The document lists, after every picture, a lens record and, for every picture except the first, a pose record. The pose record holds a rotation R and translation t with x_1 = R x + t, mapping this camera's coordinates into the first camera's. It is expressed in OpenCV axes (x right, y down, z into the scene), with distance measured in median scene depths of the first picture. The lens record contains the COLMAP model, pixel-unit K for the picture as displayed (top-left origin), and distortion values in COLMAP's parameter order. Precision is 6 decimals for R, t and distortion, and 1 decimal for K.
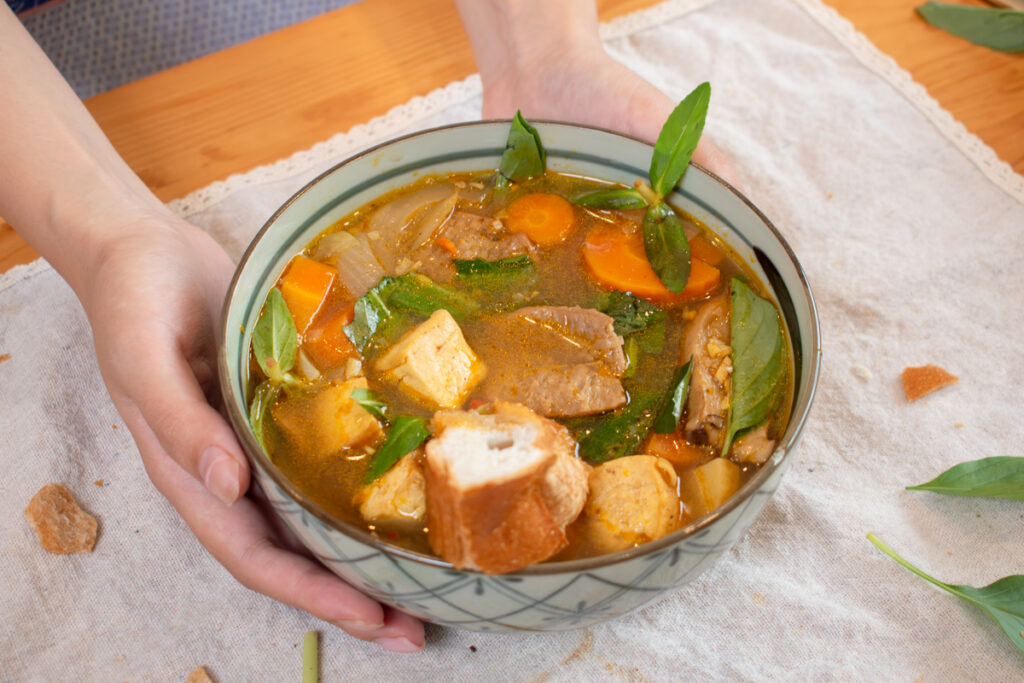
lens RADIAL K [[1846.5, 0, 507.3], [0, 1846.5, 341.4], [0, 0, 1]] dist [0.098033, 0.000000]
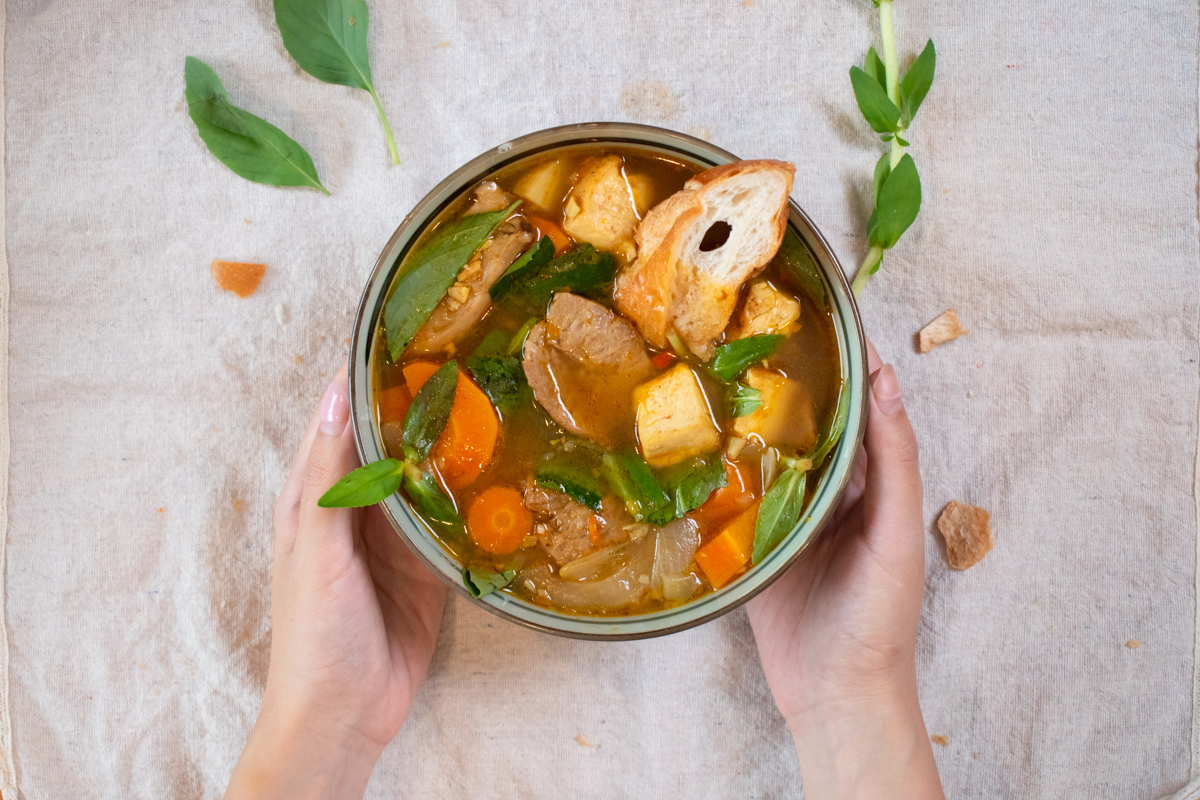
lens RADIAL K [[2163.9, 0, 597.4], [0, 2163.9, 401.5], [0, 0, 1]] dist [0.098033, 0.000000]
pose [[-0.852938, -0.521945, -0.008391, 0.016624], [0.370935, -0.617318, 0.693776, -0.909031], [-0.367293, 0.588636, 0.720142, 0.038328]]
